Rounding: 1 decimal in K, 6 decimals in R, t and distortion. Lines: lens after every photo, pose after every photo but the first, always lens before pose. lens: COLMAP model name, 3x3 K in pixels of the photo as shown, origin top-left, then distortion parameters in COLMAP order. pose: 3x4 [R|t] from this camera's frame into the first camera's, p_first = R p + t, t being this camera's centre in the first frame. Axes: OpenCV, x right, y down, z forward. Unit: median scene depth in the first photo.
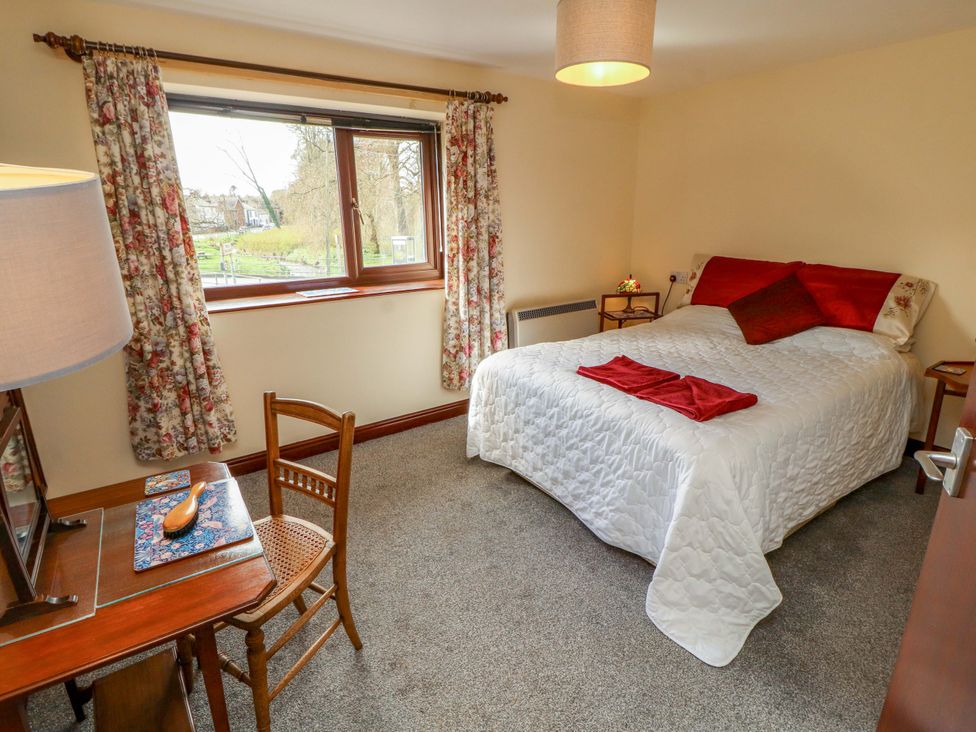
lens RADIAL K [[508.2, 0, 488.9], [0, 508.2, 364.4], [0, 0, 1]] dist [0.001563, -0.011910]
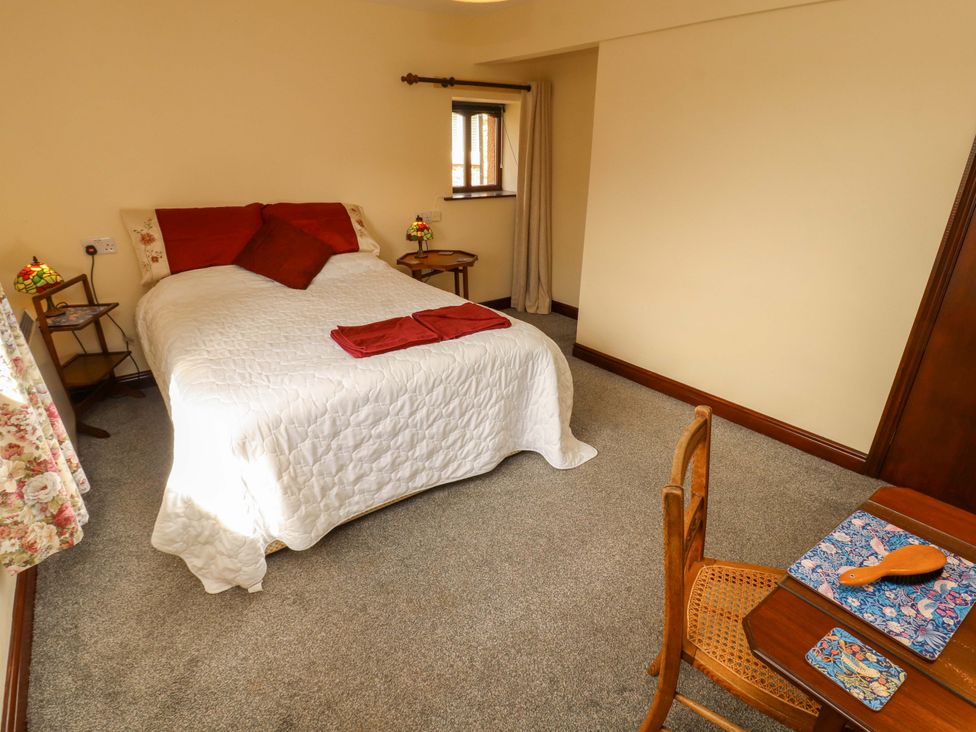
lens RADIAL K [[510.2, 0, 491.4], [0, 510.2, 367.9], [0, 0, 1]] dist [0.000460, -0.012514]
pose [[-0.033603, -0.387336, 0.921326, -0.489466], [0.282152, 0.880672, 0.380535, -0.181856], [-0.958781, 0.272741, 0.079694, 0.610767]]
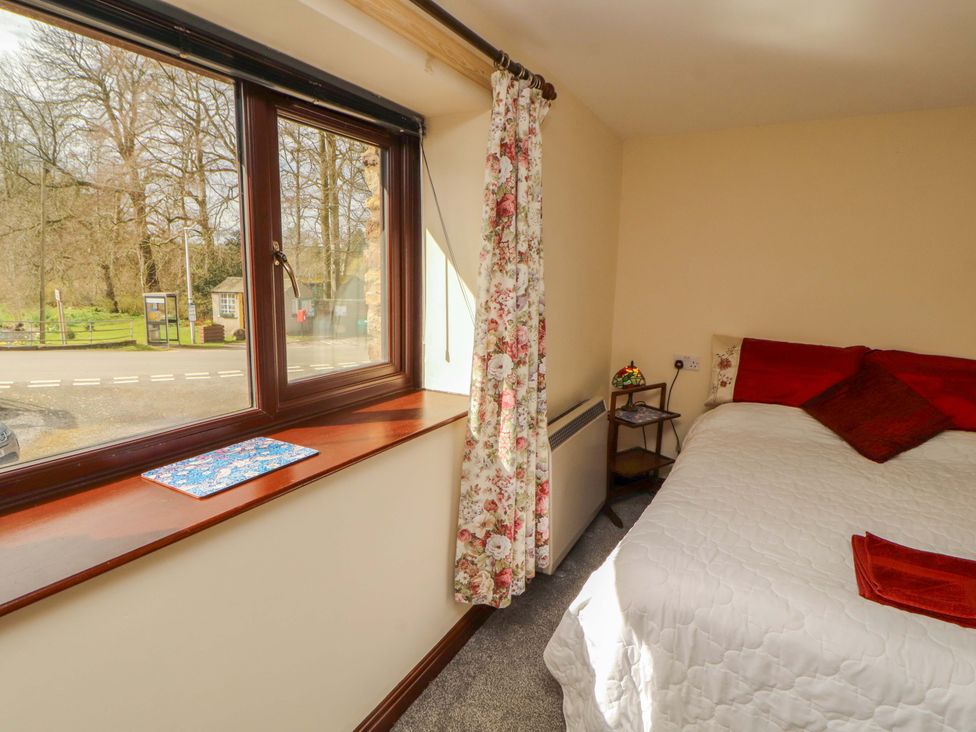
lens RADIAL K [[507.8, 0, 496.7], [0, 507.8, 350.7], [0, 0, 1]] dist [0.000797, -0.014040]
pose [[0.901174, -0.034654, 0.432070, -0.306706], [0.092461, 0.989225, -0.113508, -0.169228], [-0.423481, 0.142240, 0.894668, 0.554107]]
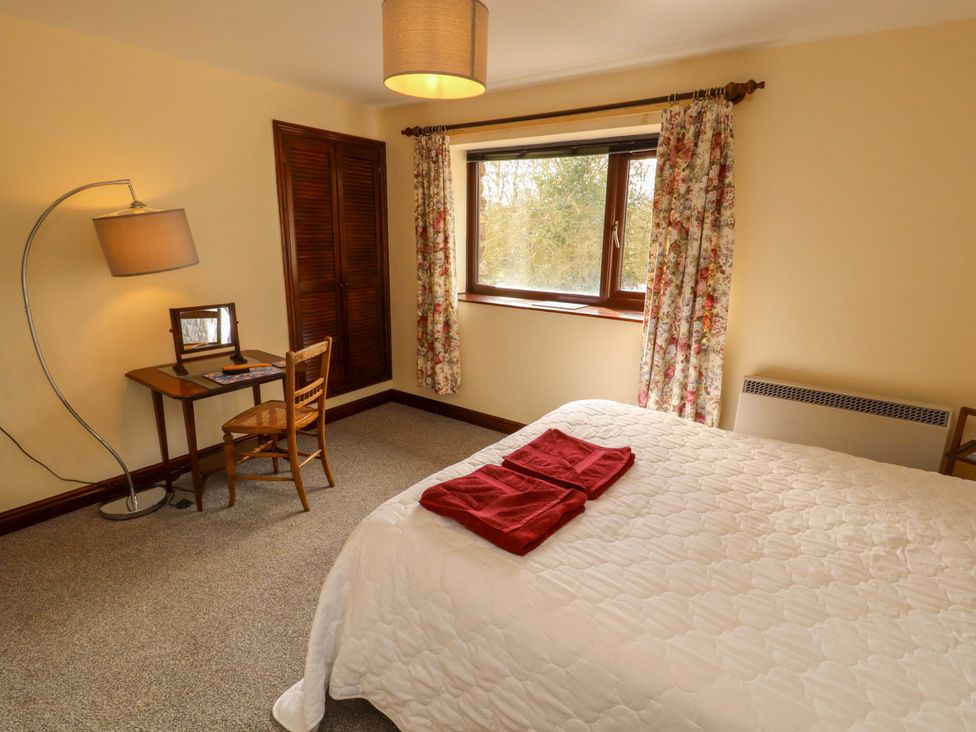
lens RADIAL K [[533.4, 0, 511.0], [0, 533.4, 362.5], [0, 0, 1]] dist [0.032608, -0.014671]
pose [[0.318257, 0.240311, -0.917040, 0.746336], [-0.297587, 0.943766, 0.144038, -0.160628], [0.900086, 0.227058, 0.371874, 0.501866]]
